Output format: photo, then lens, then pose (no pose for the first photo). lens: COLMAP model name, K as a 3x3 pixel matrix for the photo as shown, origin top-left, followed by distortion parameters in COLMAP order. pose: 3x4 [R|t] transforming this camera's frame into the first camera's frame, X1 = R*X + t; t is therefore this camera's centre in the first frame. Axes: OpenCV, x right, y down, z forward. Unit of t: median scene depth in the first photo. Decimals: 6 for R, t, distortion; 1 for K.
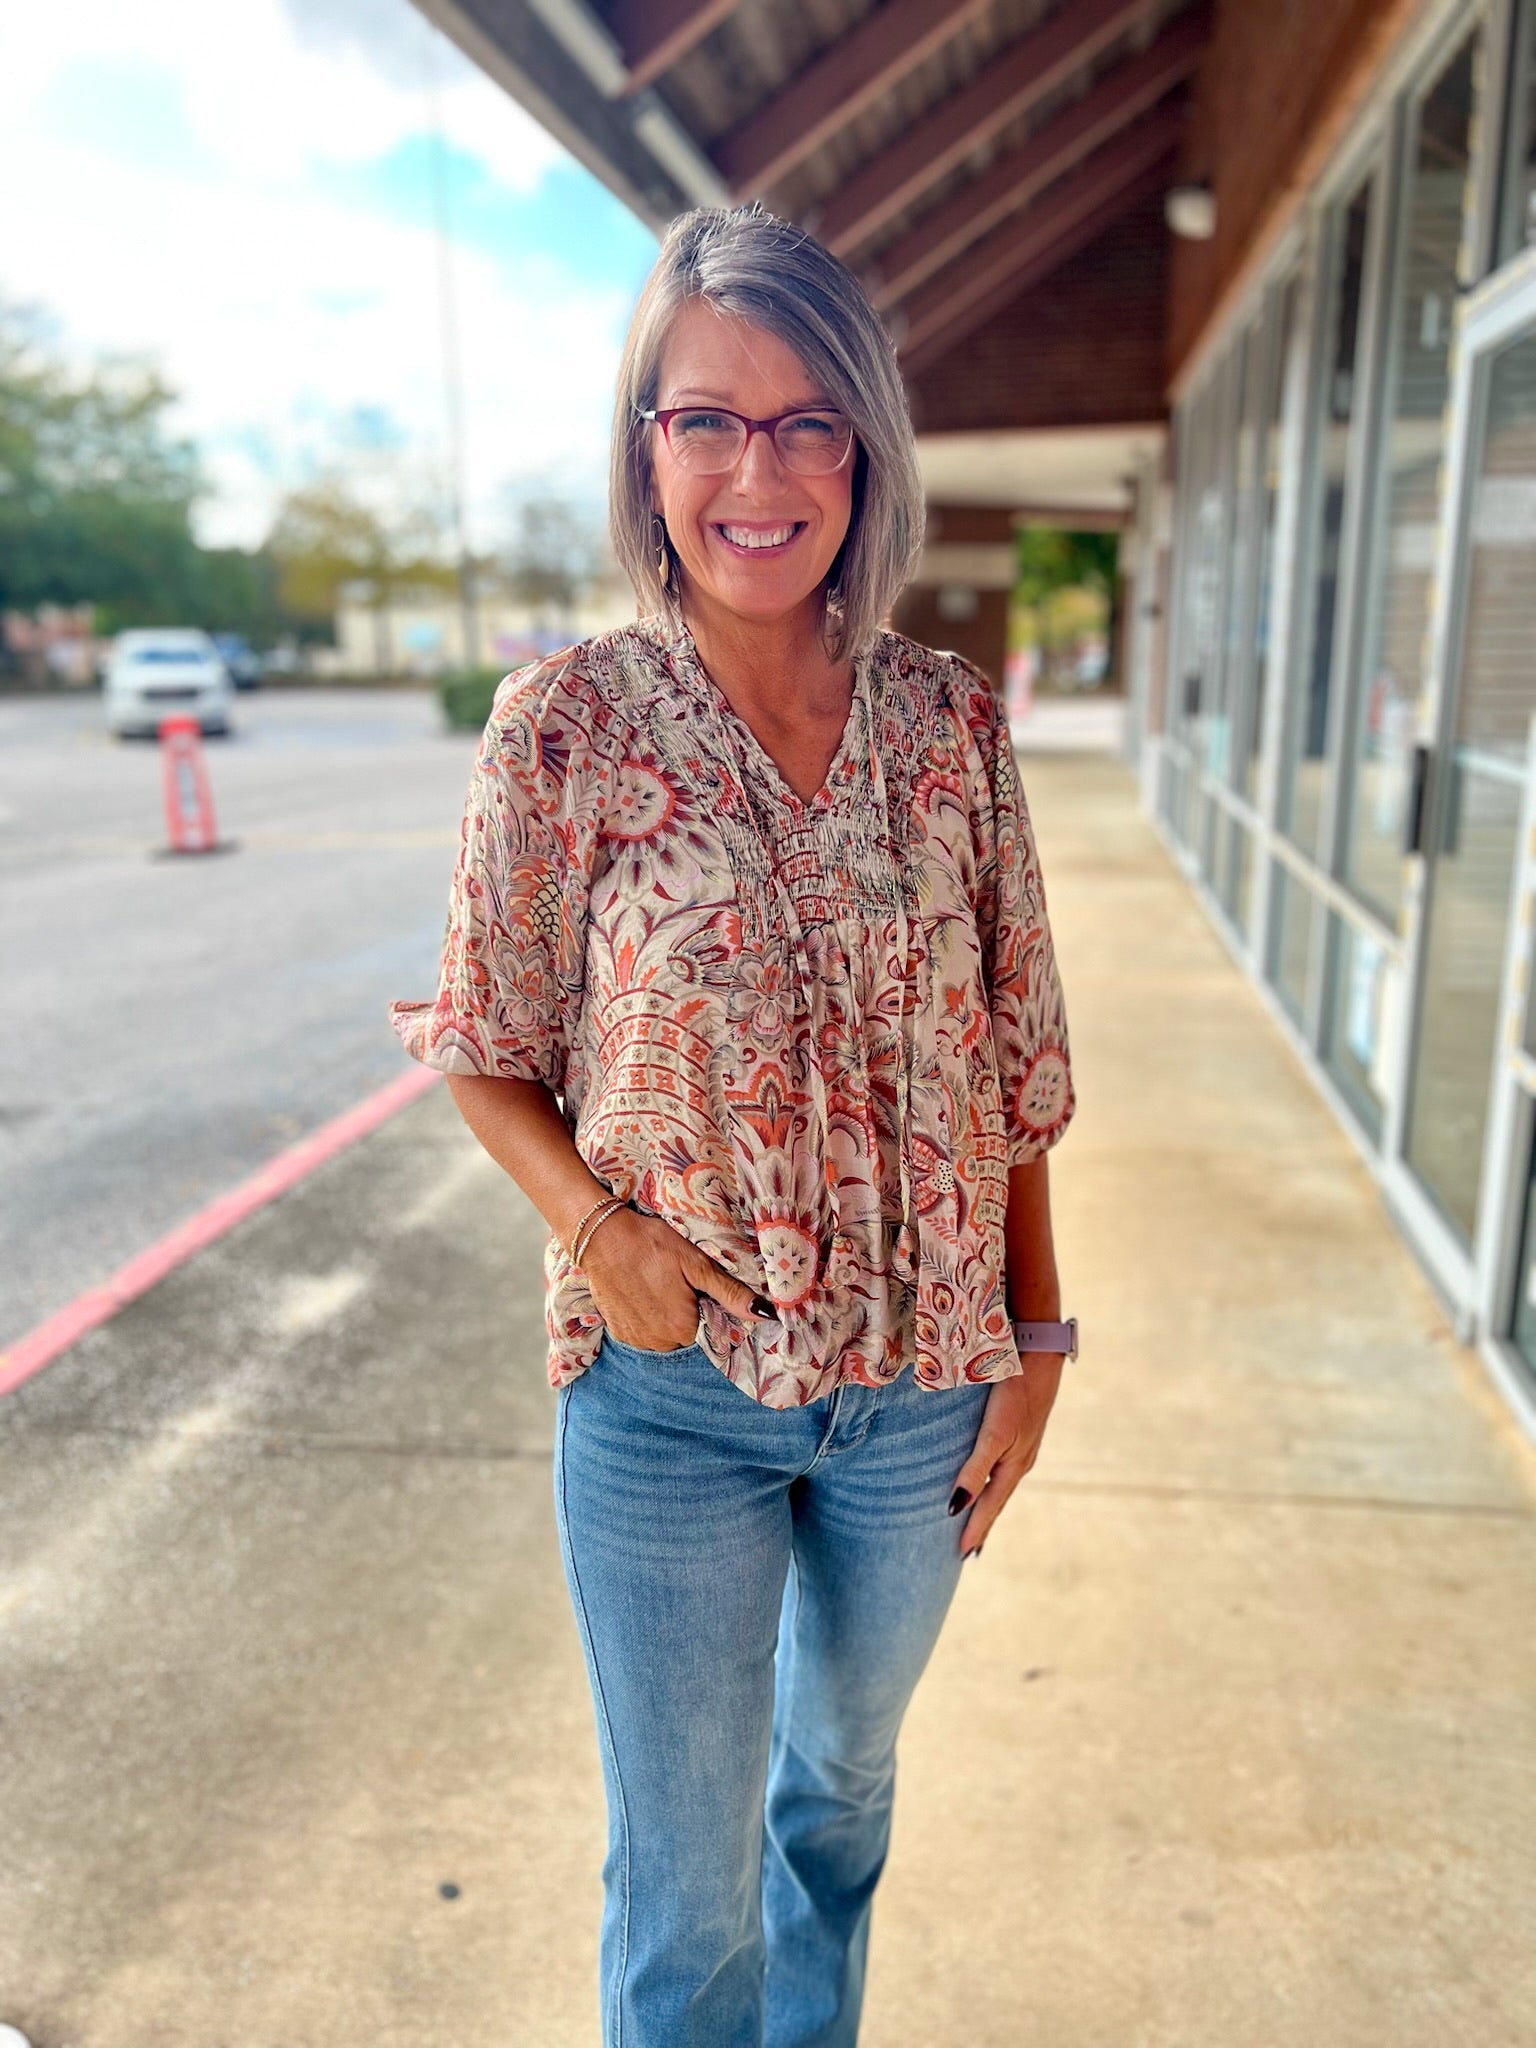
lens RADIAL K [[1539.7, 0, 772.8], [0, 1539.7, 1025.5], [0, 0, 1]] dist [0.024406, -0.035250]
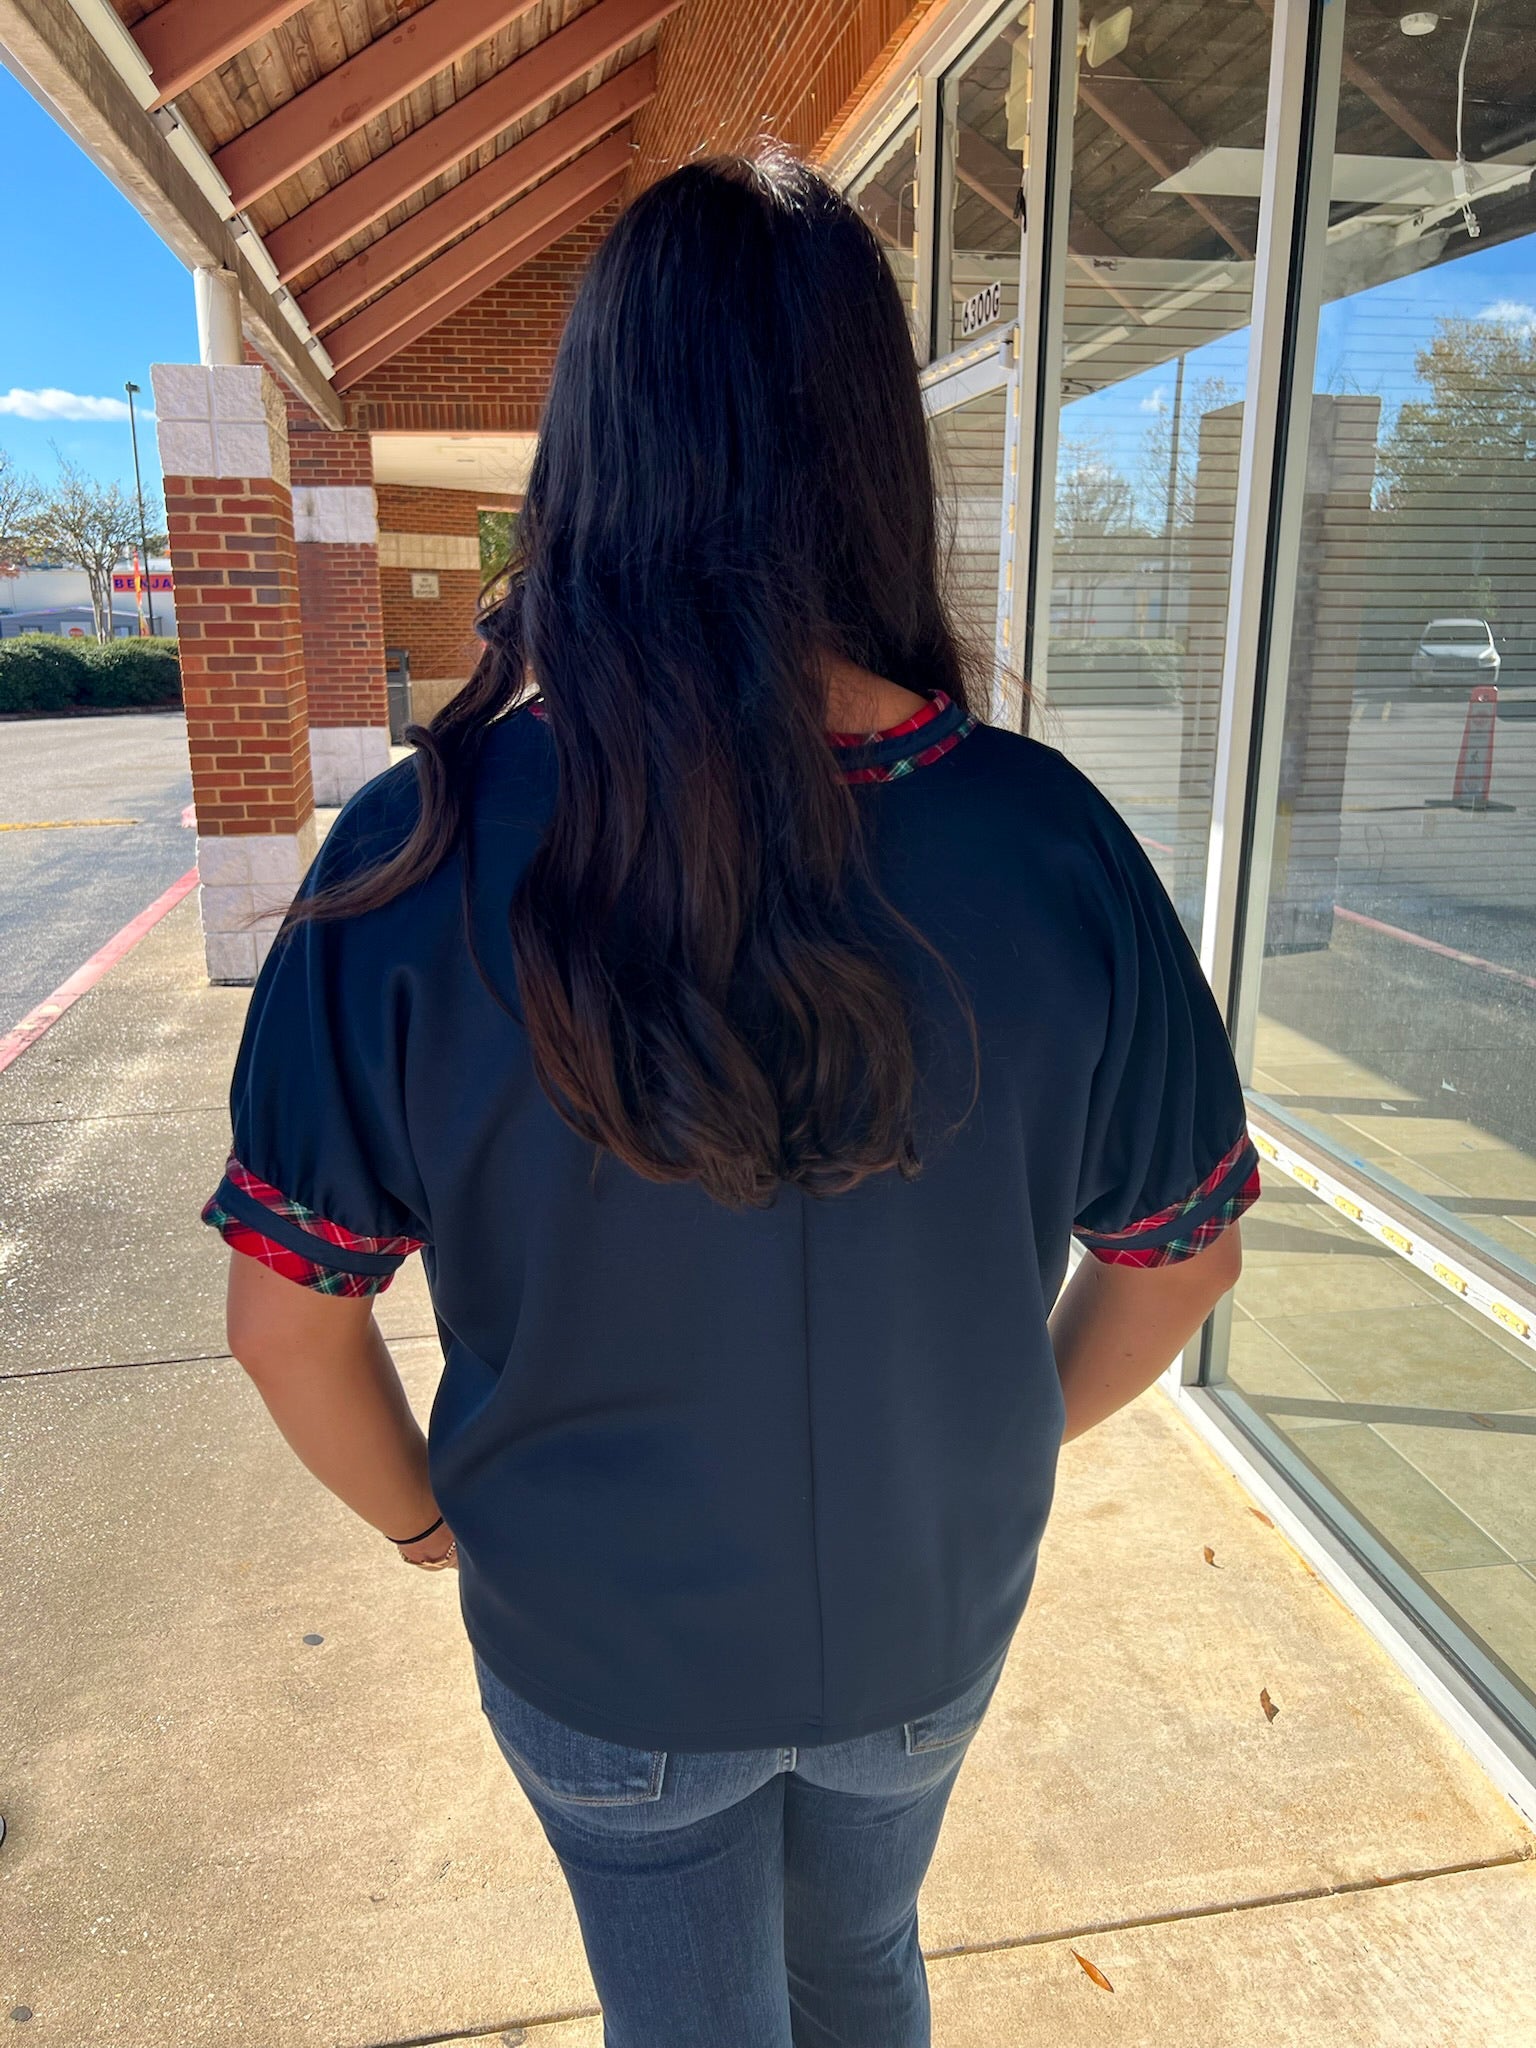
lens RADIAL K [[1539.7, 0, 763.8], [0, 1539.7, 1017.8], [0, 0, 1]] dist [0.024406, -0.035250]
pose [[0.942056, -0.071339, 0.327784, -0.094740], [0.069210, 0.997437, 0.018169, 0.022761], [-0.328240, 0.005569, 0.944578, -0.122858]]
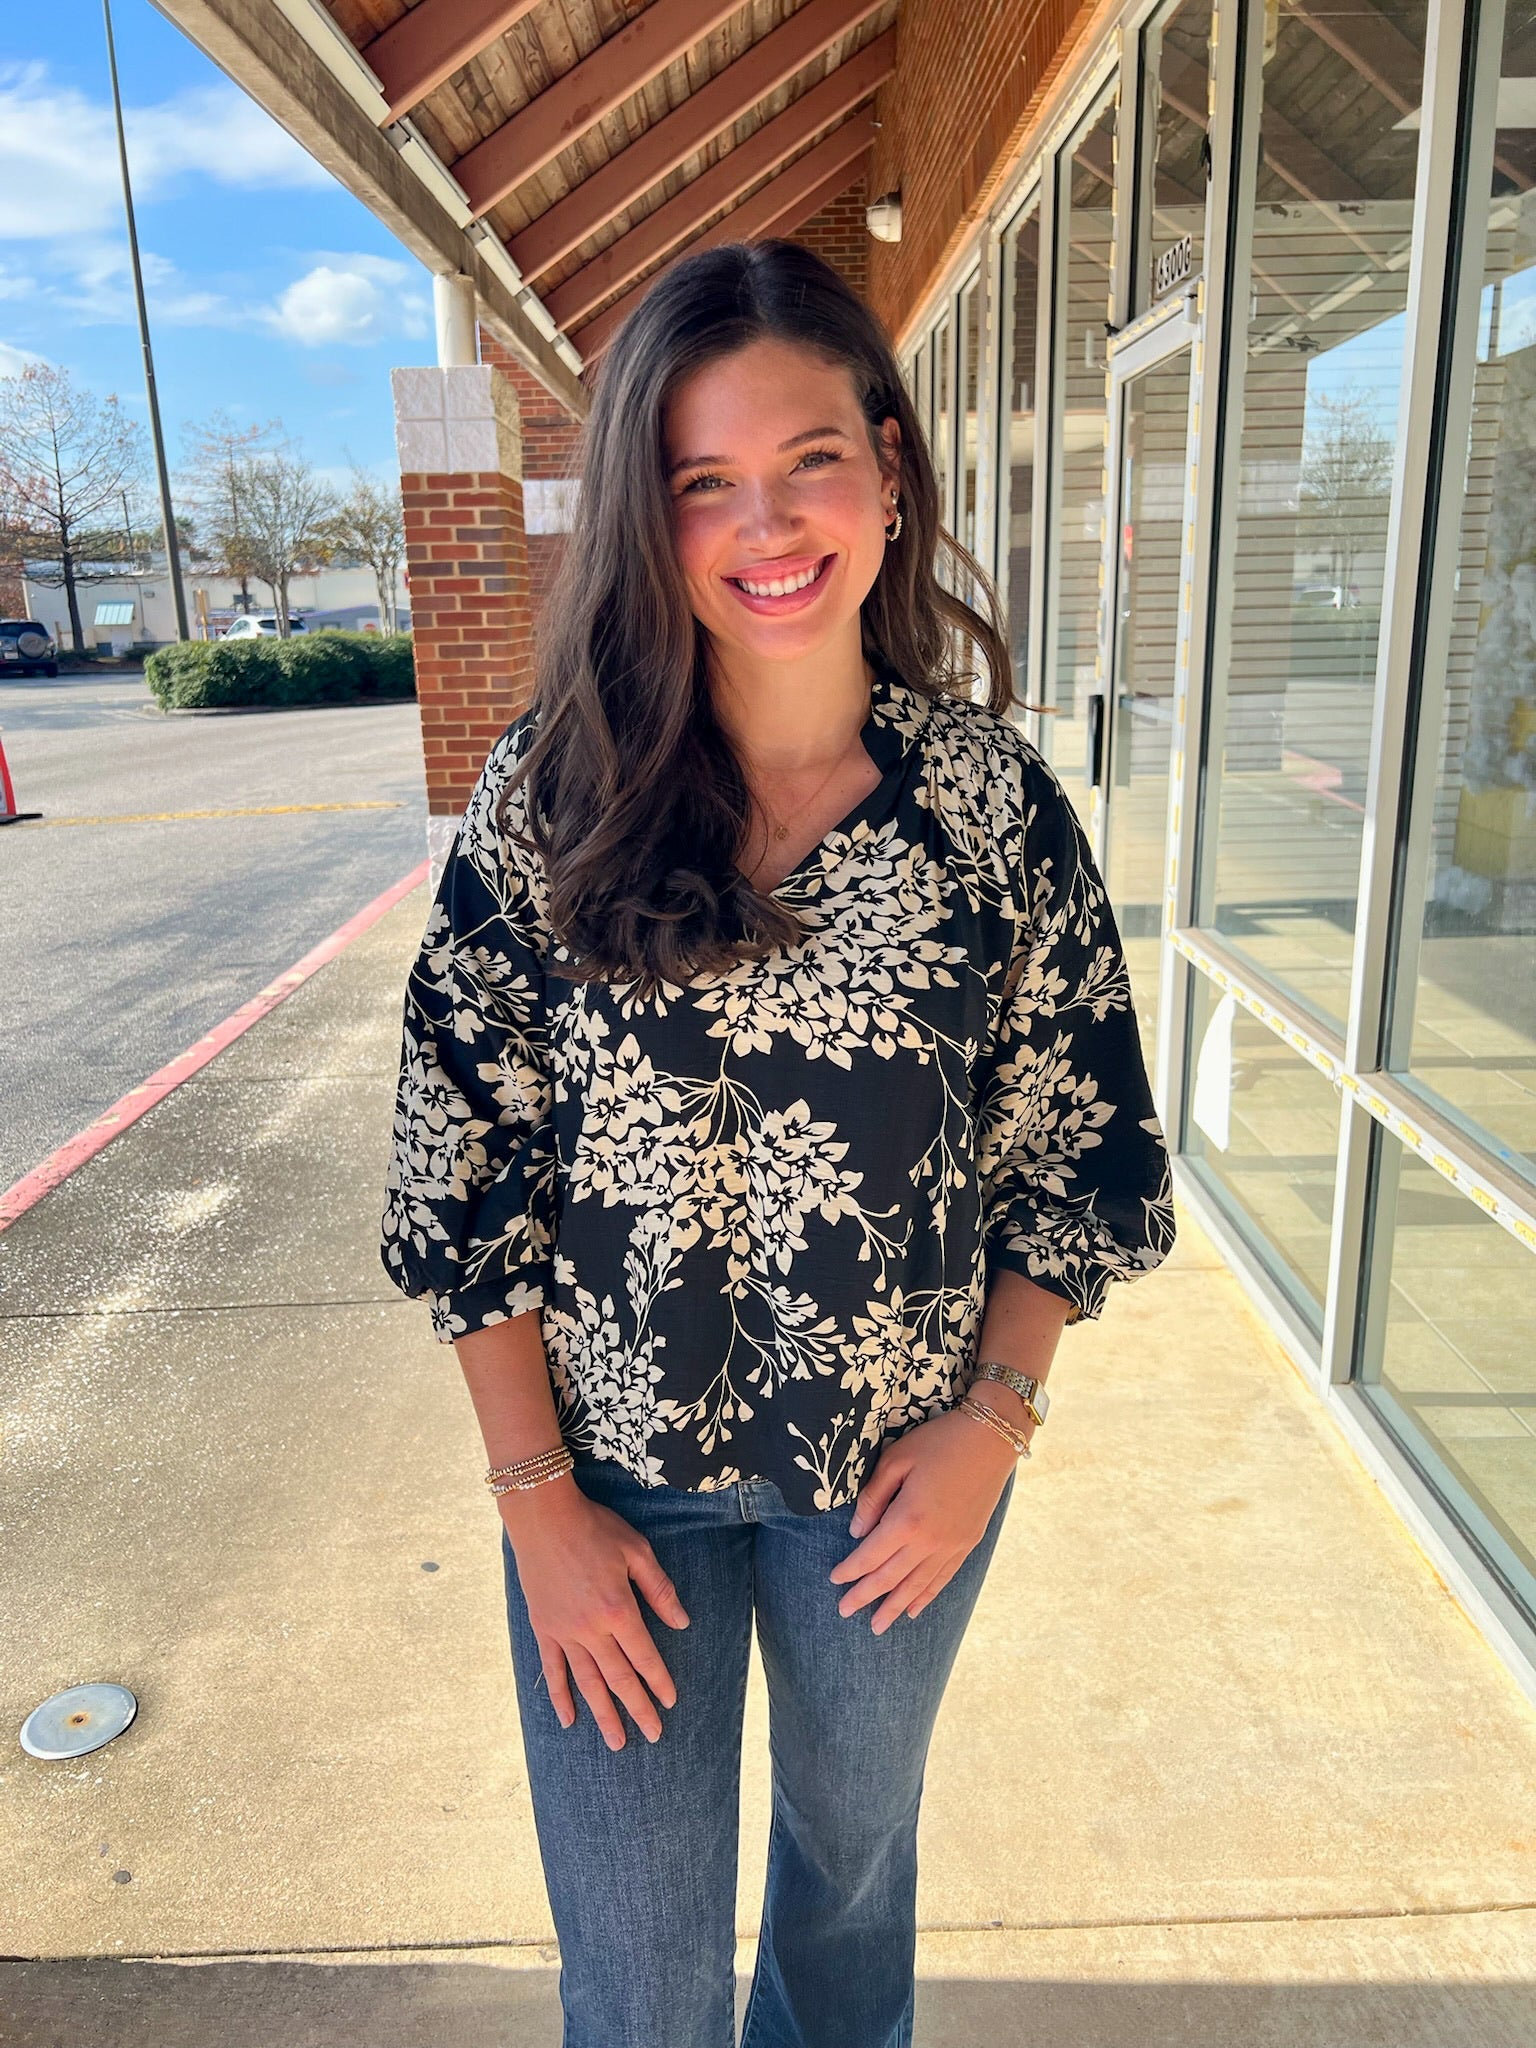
lens RADIAL K [[1539.7, 0, 750.8], [0, 1539.7, 1013.3], [0, 0, 1]] dist [0.024406, -0.035250]
pose [[0.986151, -0.053398, 0.157021, -0.047542], [0.051692, 0.998551, 0.014937, 0.031066], [-0.157591, -0.006614, 0.987482, -0.139647]]
